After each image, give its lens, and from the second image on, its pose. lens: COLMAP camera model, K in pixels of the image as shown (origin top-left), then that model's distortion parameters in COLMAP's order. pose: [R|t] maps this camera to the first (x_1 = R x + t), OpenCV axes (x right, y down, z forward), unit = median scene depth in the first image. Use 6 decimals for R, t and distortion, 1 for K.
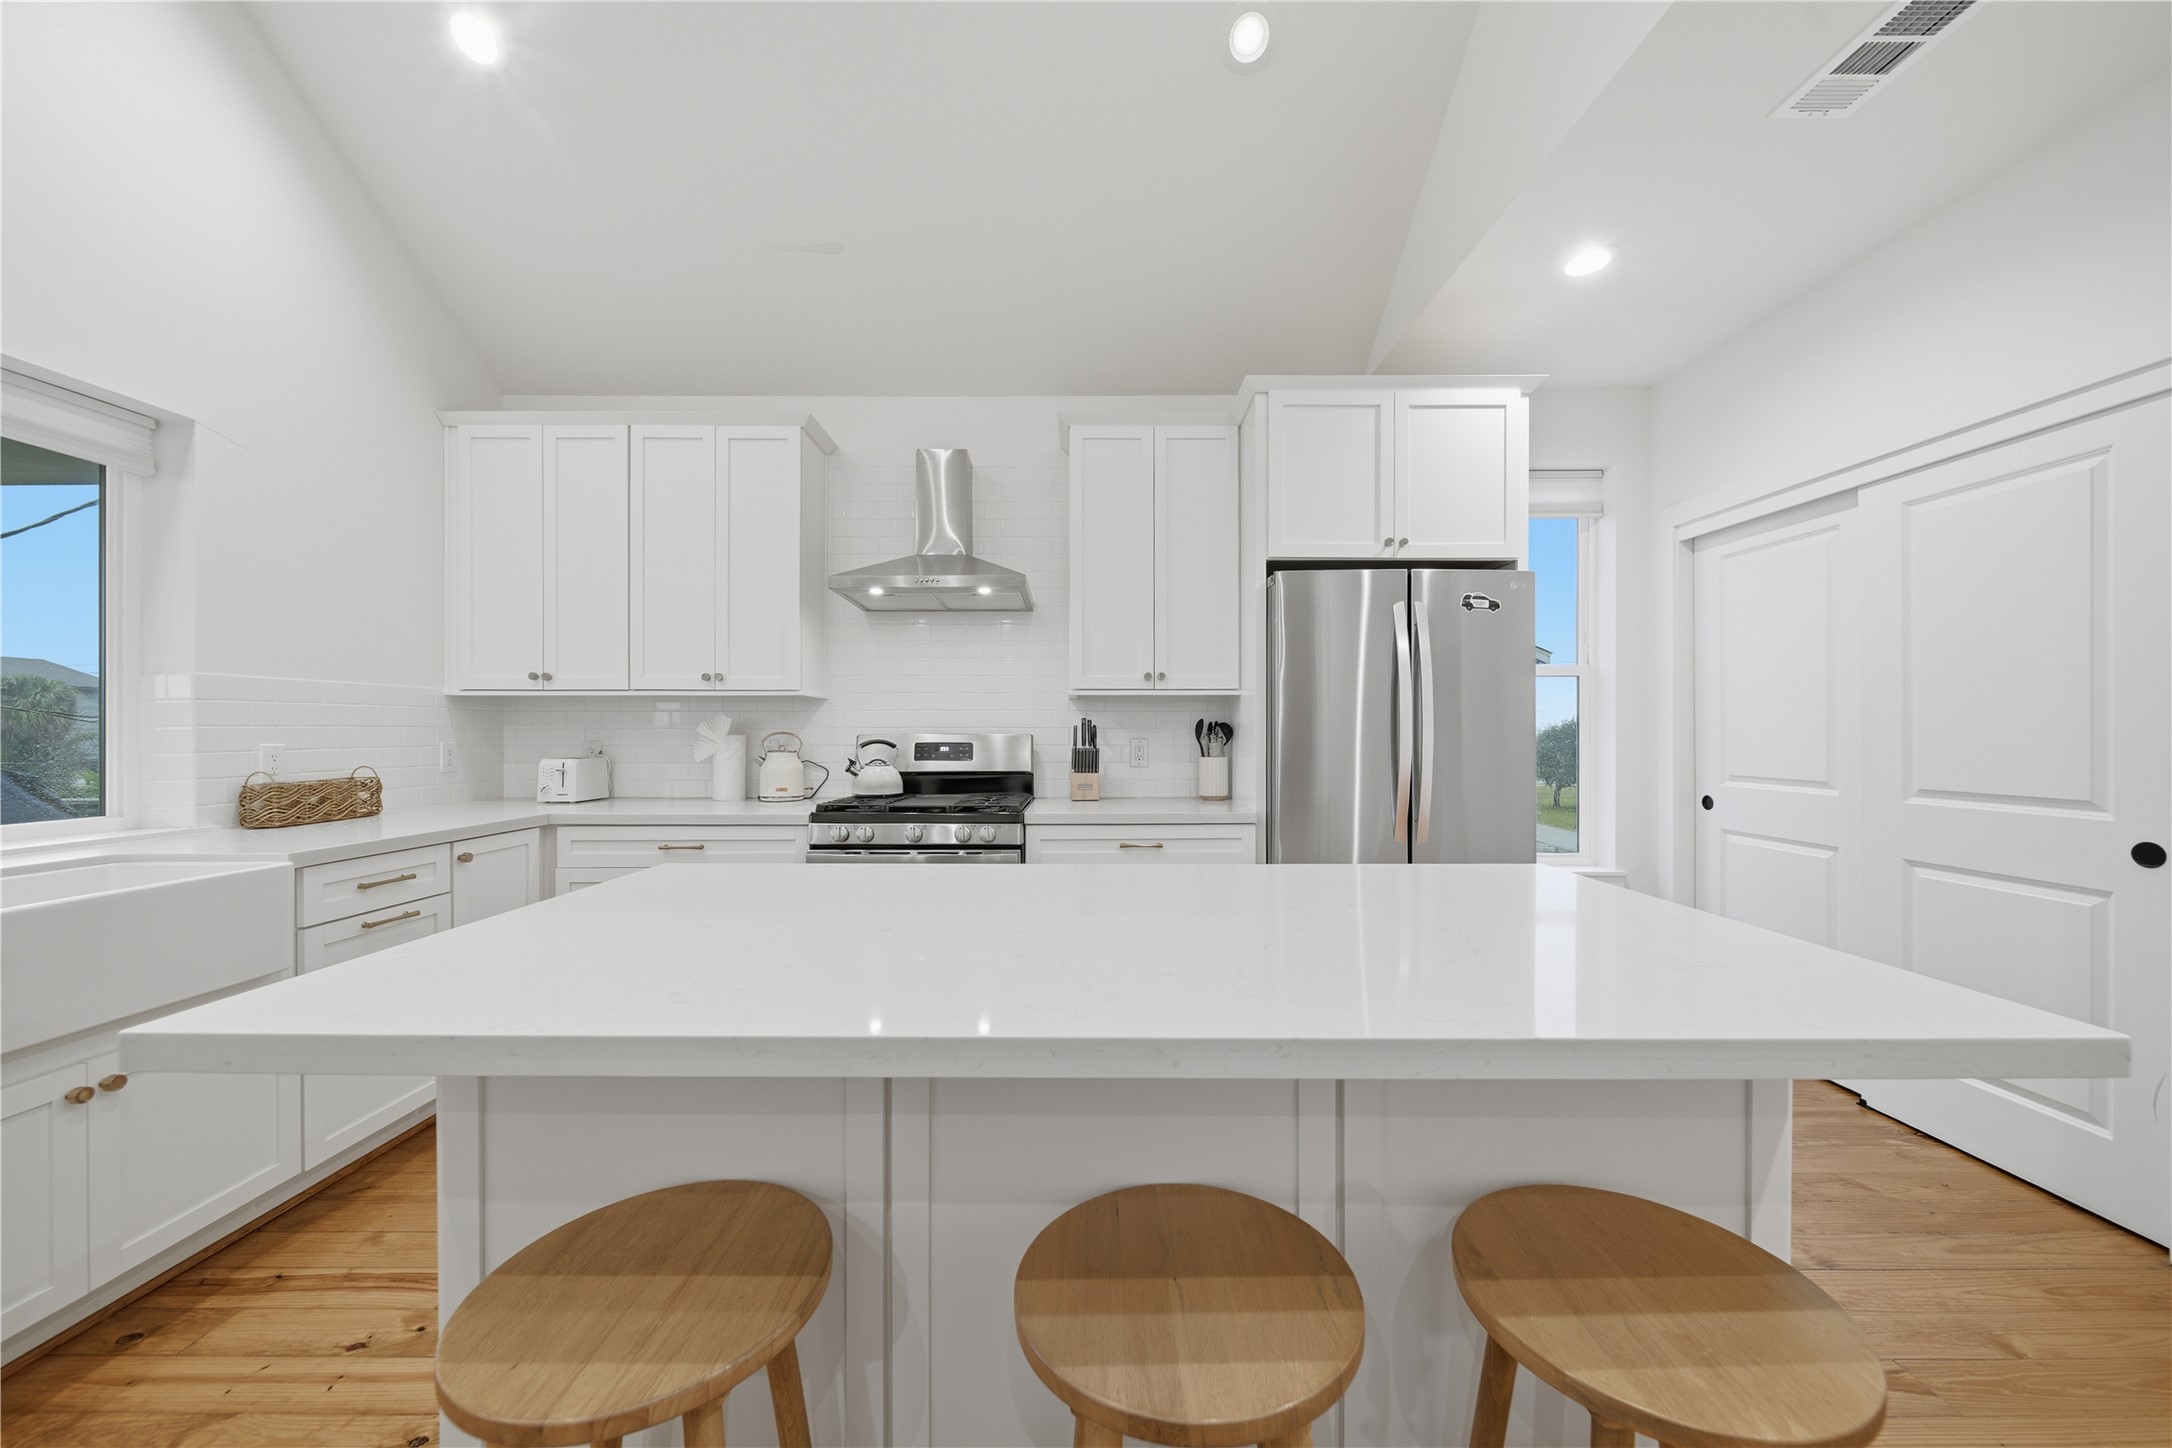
lens RADIAL K [[778.0, 0, 1088.5], [0, 778.0, 732.3], [0, 0, 1]] dist [-0.001712, -0.000220]
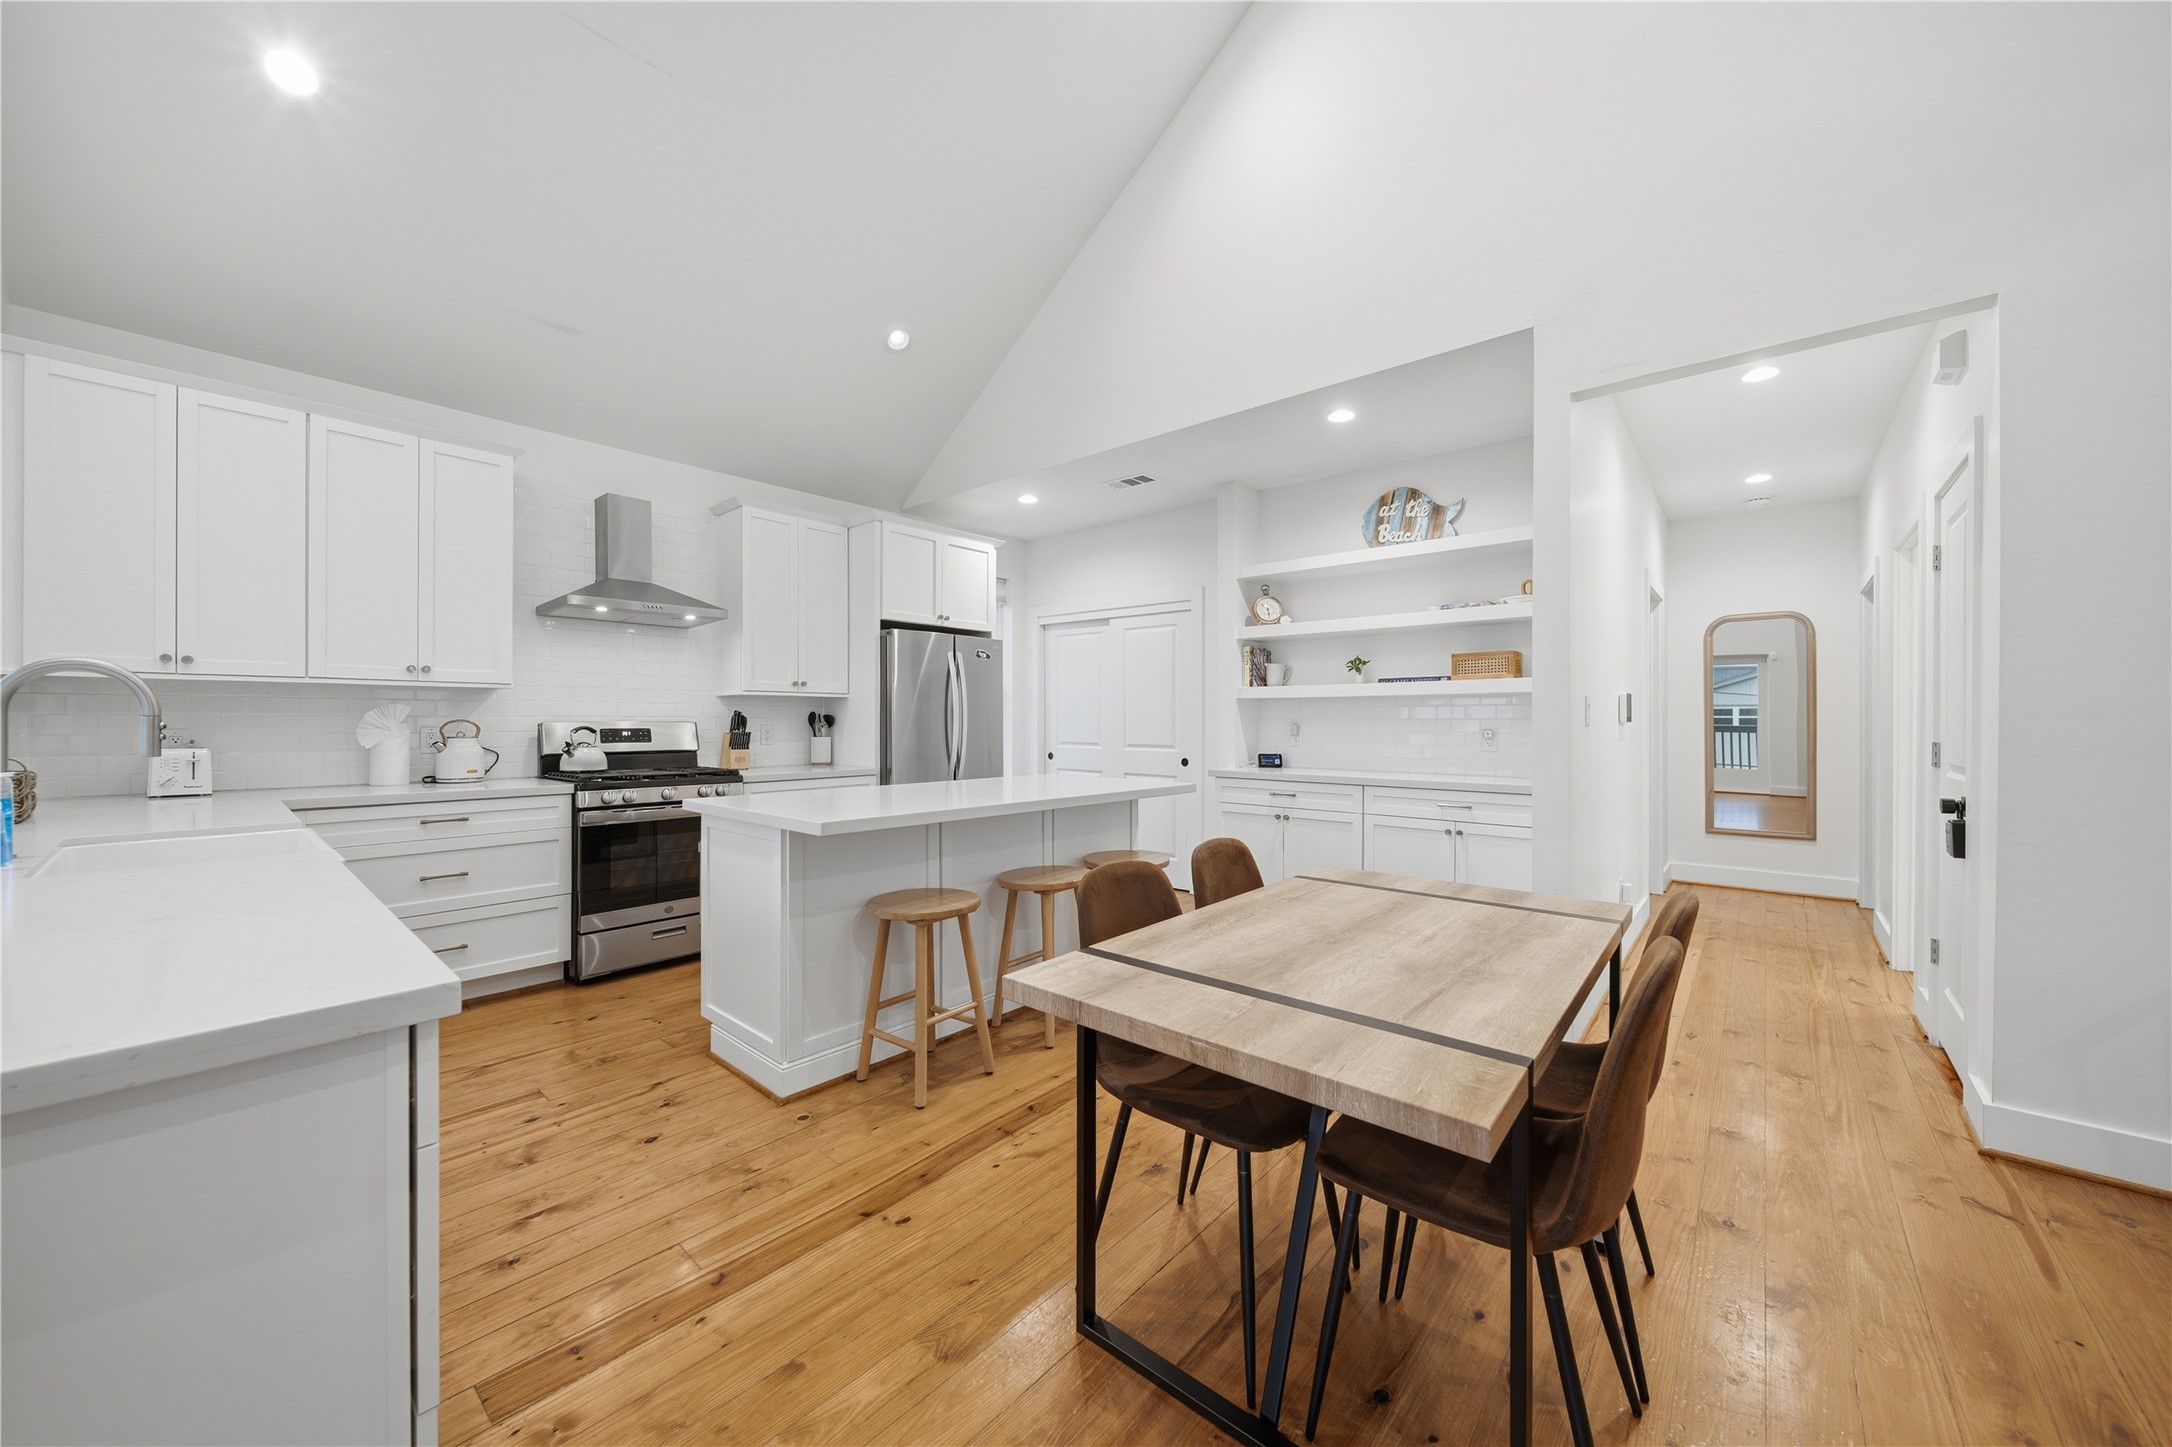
lens RADIAL K [[774.1, 0, 1086.0], [0, 774.1, 723.5], [0, 0, 1]] dist [-0.000104, -0.000087]
pose [[0.660616, -0.000785, 0.750723, -0.676554], [-0.002445, 0.999992, 0.003197, -0.000867], [-0.750720, -0.003948, 0.660609, -0.415110]]
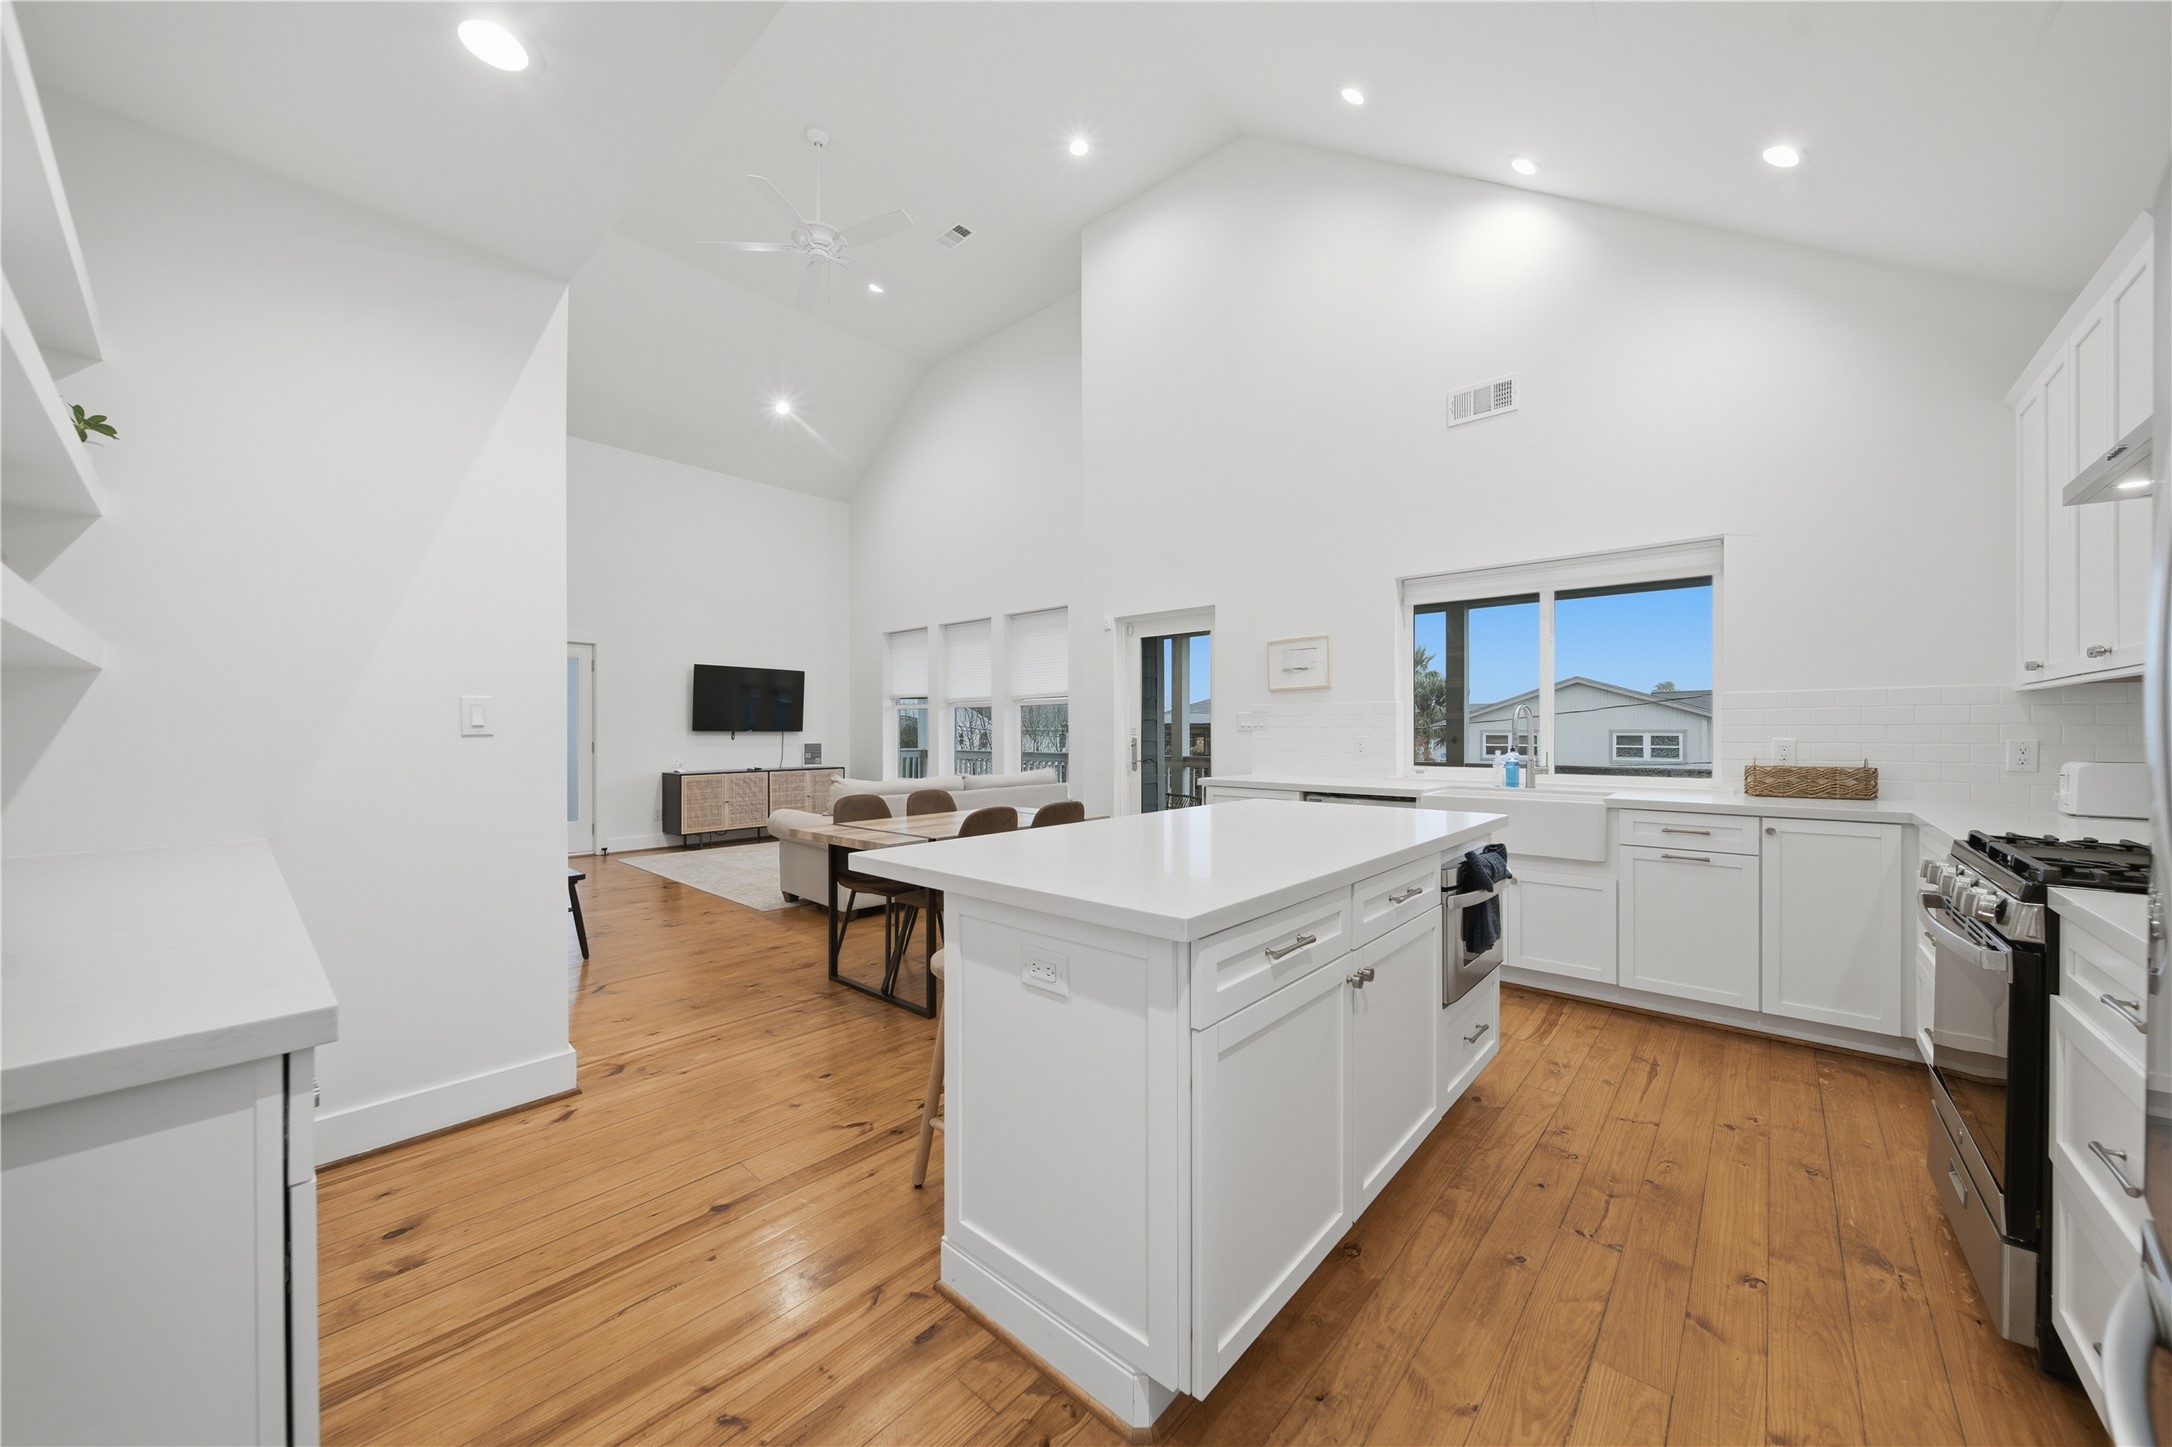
lens RADIAL K [[767.9, 0, 1087.6], [0, 767.9, 729.5], [0, 0, 1]] dist [-0.001014, -0.000369]
pose [[-0.666160, -0.000102, -0.745809, 0.643720], [0.001323, 0.999998, -0.001319, -0.000474], [0.745807, -0.001866, -0.666159, 0.775678]]
